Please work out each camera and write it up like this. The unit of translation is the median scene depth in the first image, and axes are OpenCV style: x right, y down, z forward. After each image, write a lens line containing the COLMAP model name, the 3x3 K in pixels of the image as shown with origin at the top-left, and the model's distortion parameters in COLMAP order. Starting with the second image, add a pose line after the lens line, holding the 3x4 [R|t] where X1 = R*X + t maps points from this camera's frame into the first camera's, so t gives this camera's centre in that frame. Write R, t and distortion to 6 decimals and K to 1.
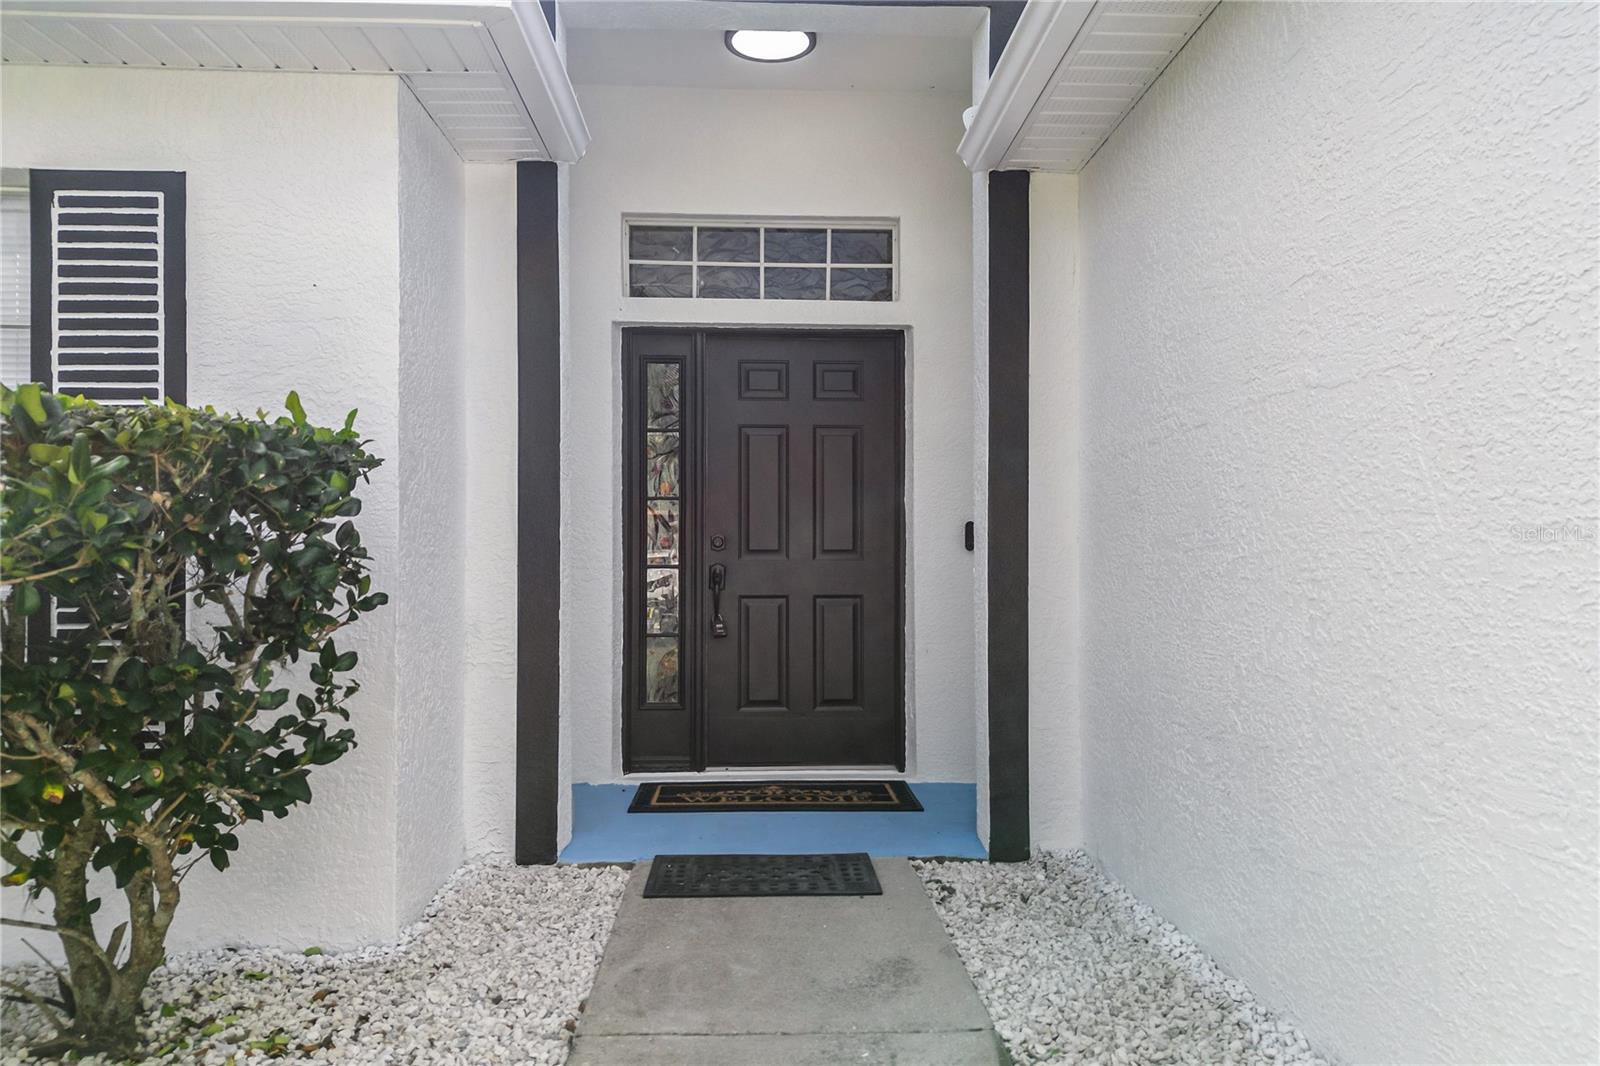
lens RADIAL K [[1111.4, 0, 805.6], [0, 1111.4, 555.1], [0, 0, 1]] dist [0.093185, -0.102024]
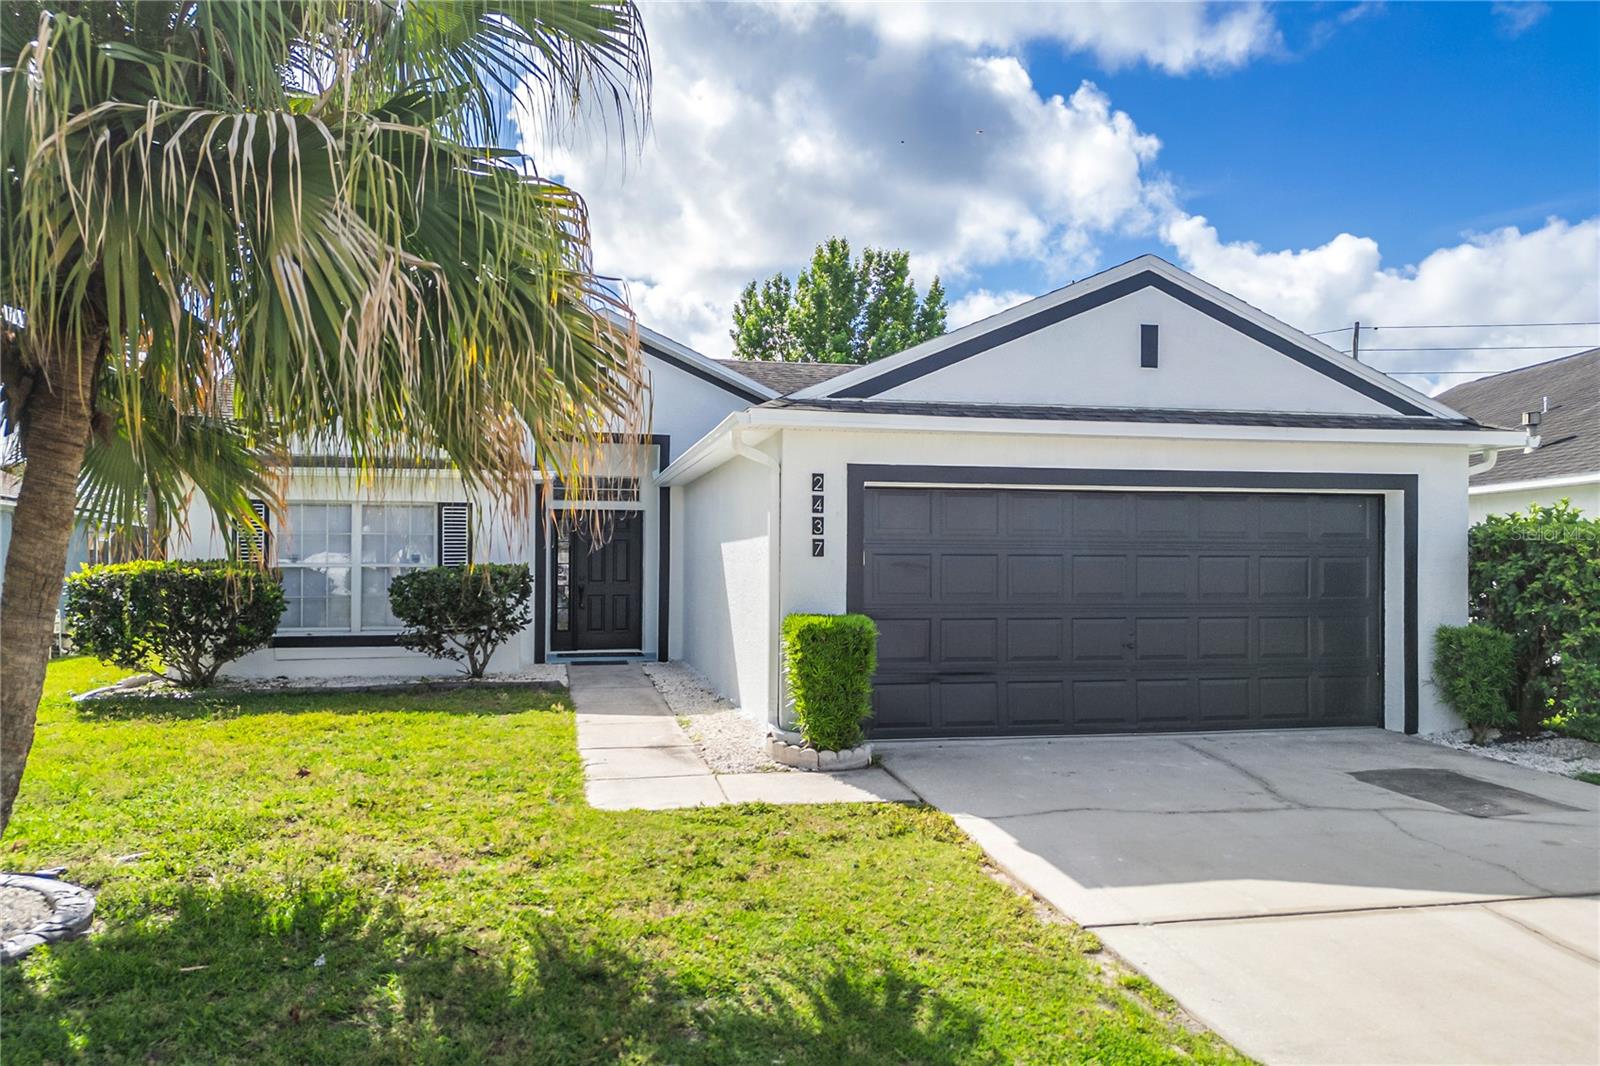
lens RADIAL K [[1111.4, 0, 805.6], [0, 1111.4, 555.1], [0, 0, 1]] dist [0.093185, -0.102024]
pose [[0.986666, 0.010164, 0.162438, 0.032317], [-0.015918, 0.999290, 0.034157, -0.193583], [-0.161976, -0.036287, 0.986127, -2.183131]]
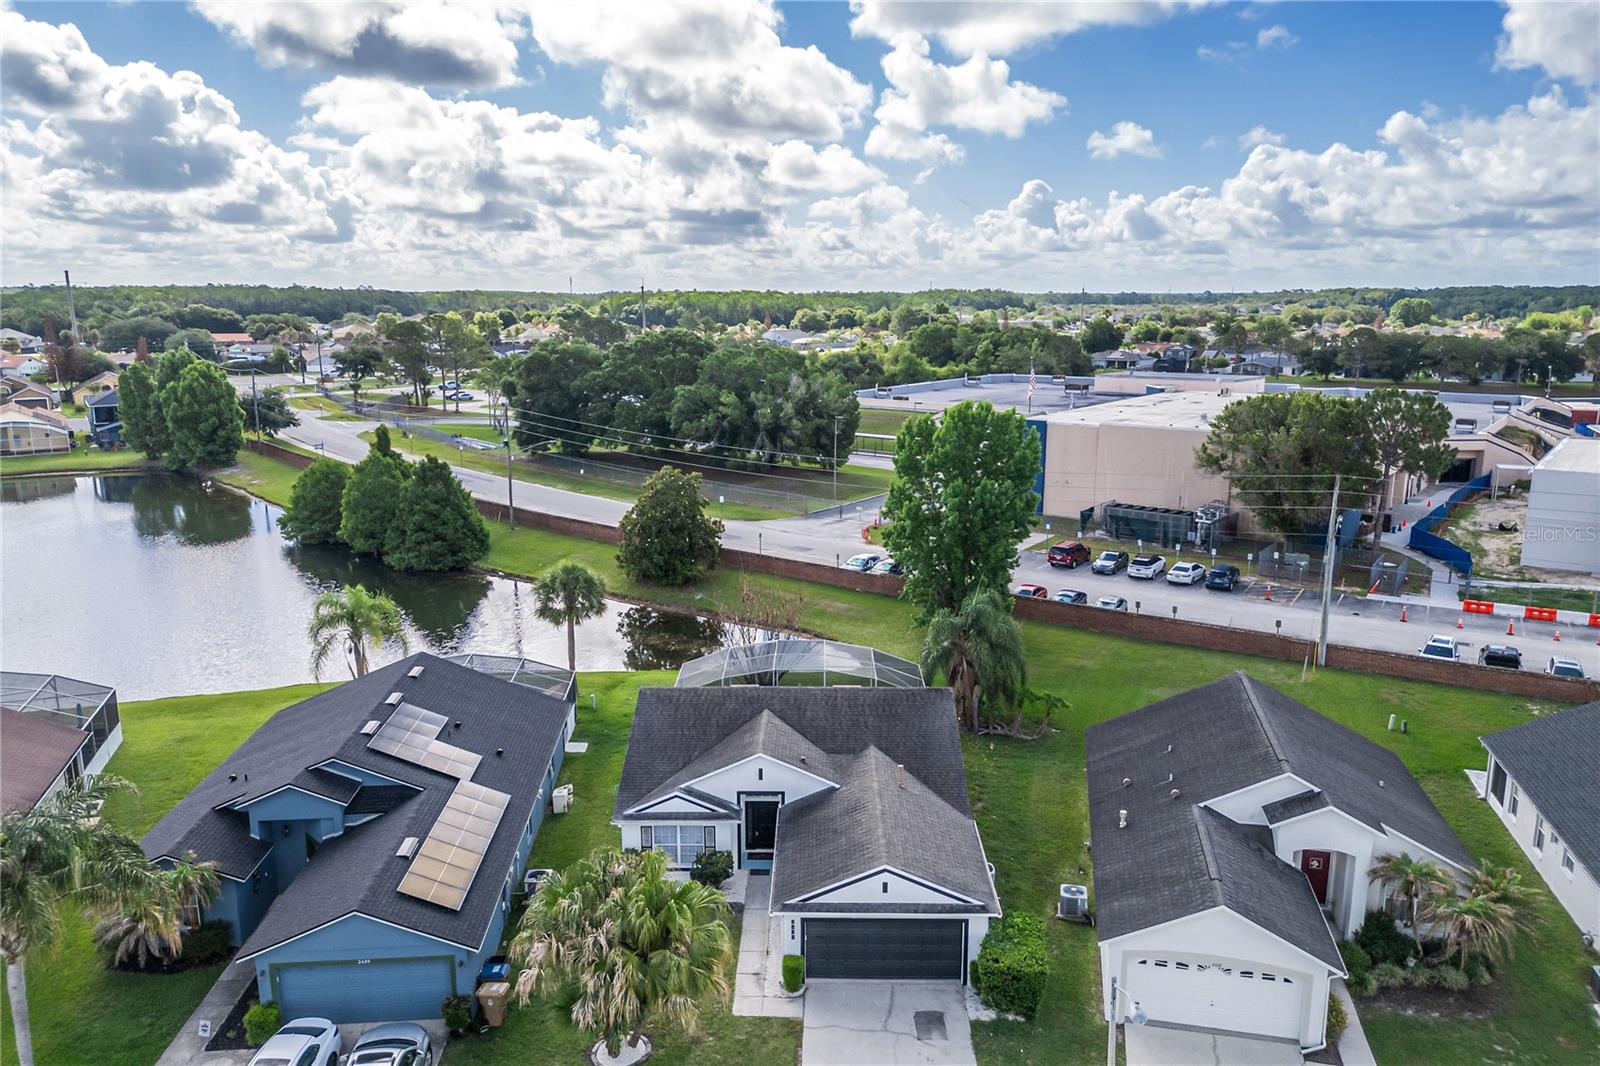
lens RADIAL K [[1111.4, 0, 805.6], [0, 1111.4, 555.1], [0, 0, 1]] dist [0.093185, -0.102024]
pose [[0.997038, 0.017023, -0.074999, 0.856103], [0.004205, 0.961669, 0.274180, -4.134521], [0.076792, -0.273683, 0.958750, -6.267242]]
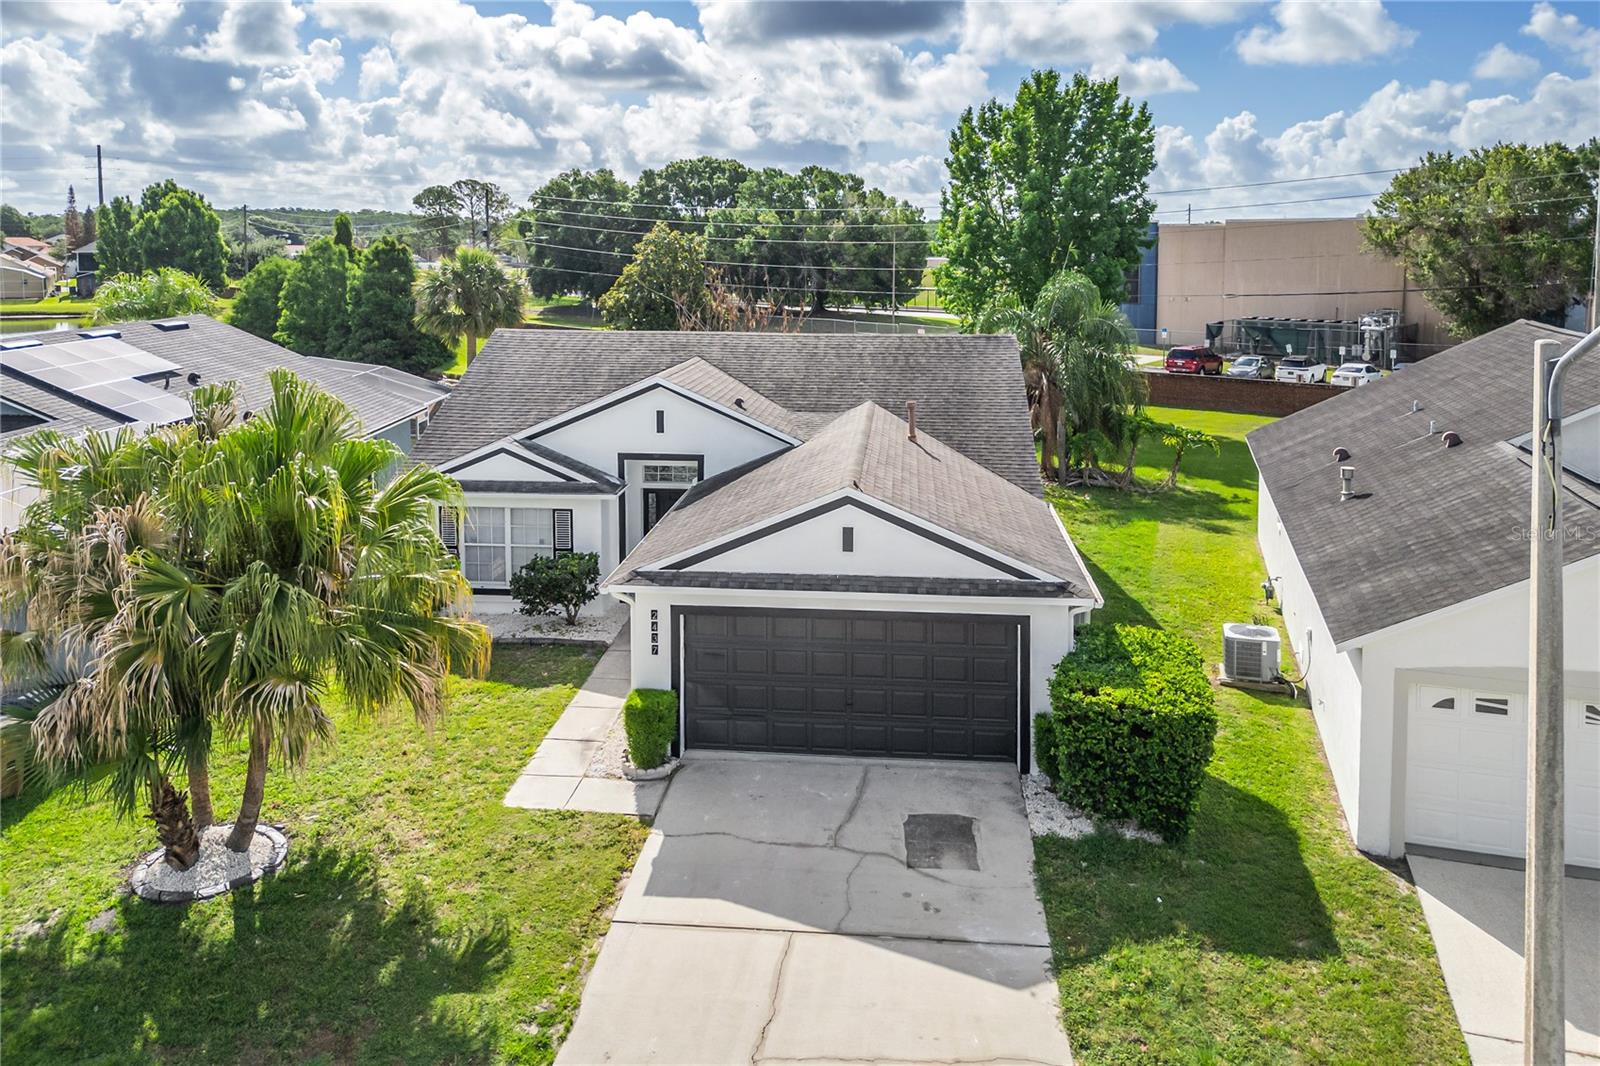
lens RADIAL K [[1180.9, 0, 814.6], [0, 1180.9, 319.8], [0, 0, 1]] dist [0.073674, -0.073373]
pose [[0.989686, 0.017537, -0.142175, 1.214598], [-0.001341, 0.993569, 0.113221, -1.430954], [0.143247, -0.111862, 0.983345, -3.610533]]
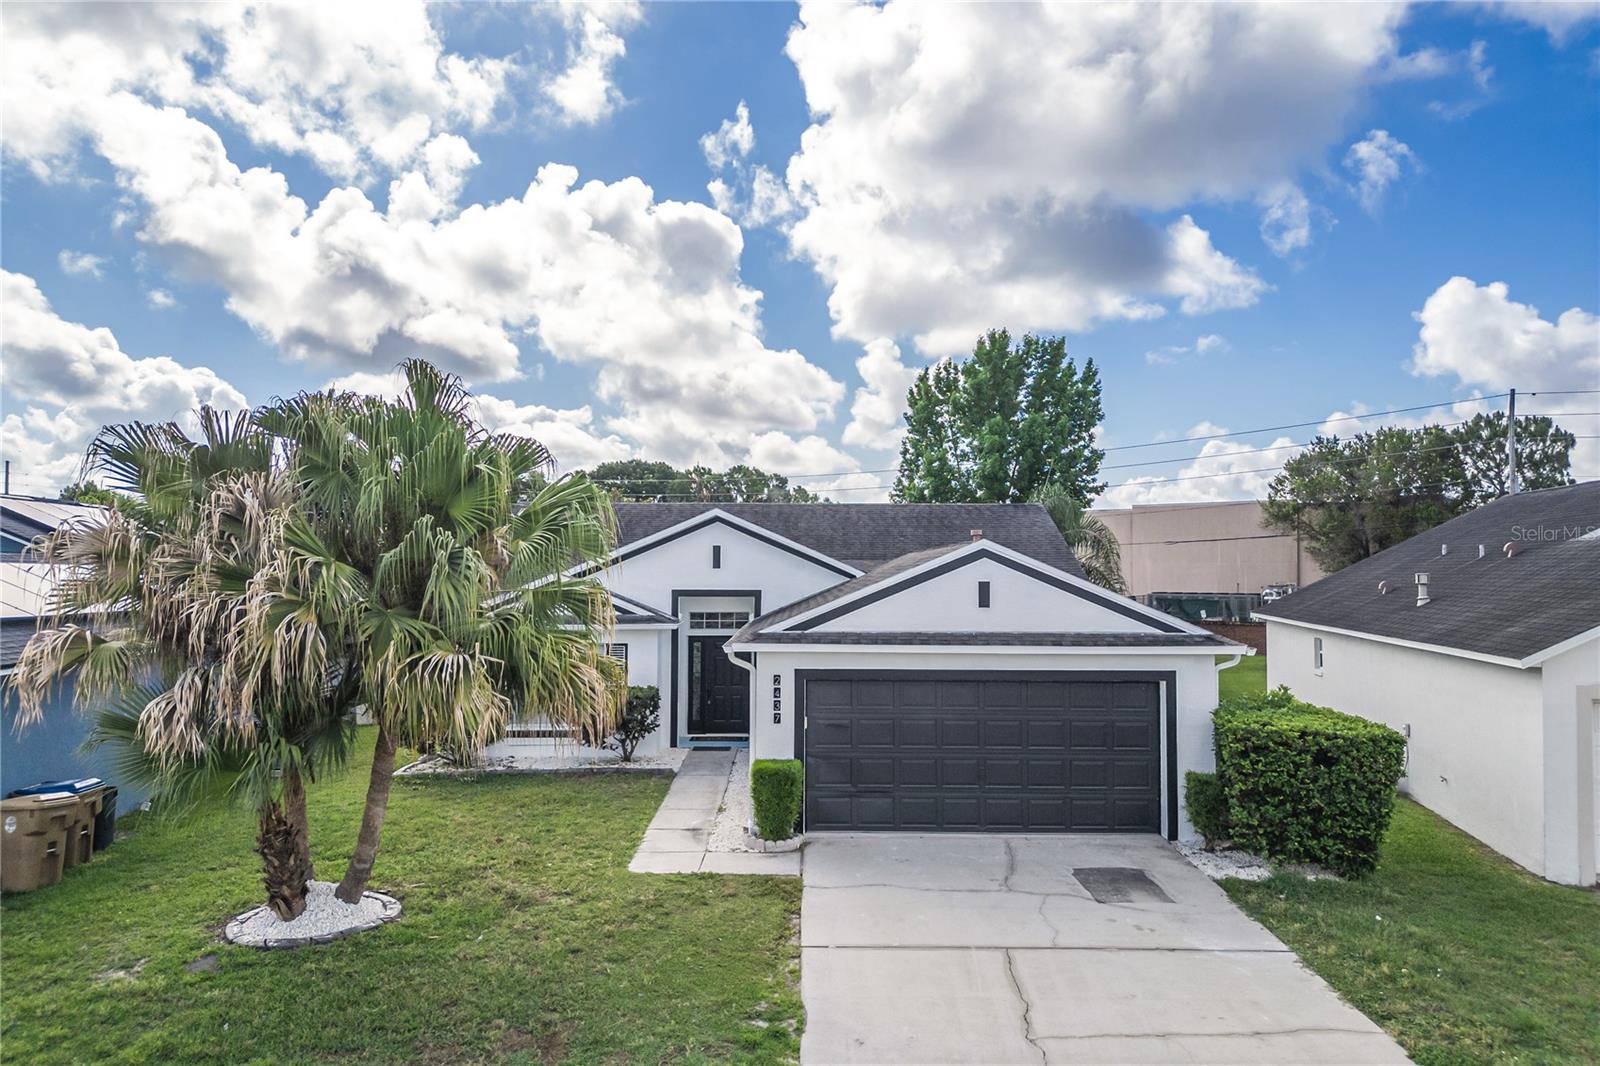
lens RADIAL K [[1108.7, 0, 805.9], [0, 1108.7, 528.3], [0, 0, 1]] dist [0.093827, -0.125357]
pose [[0.998296, 0.007252, -0.057906, 0.562416], [-0.006949, 0.999961, 0.005433, -0.659943], [0.057944, -0.005021, 0.998307, -3.422081]]
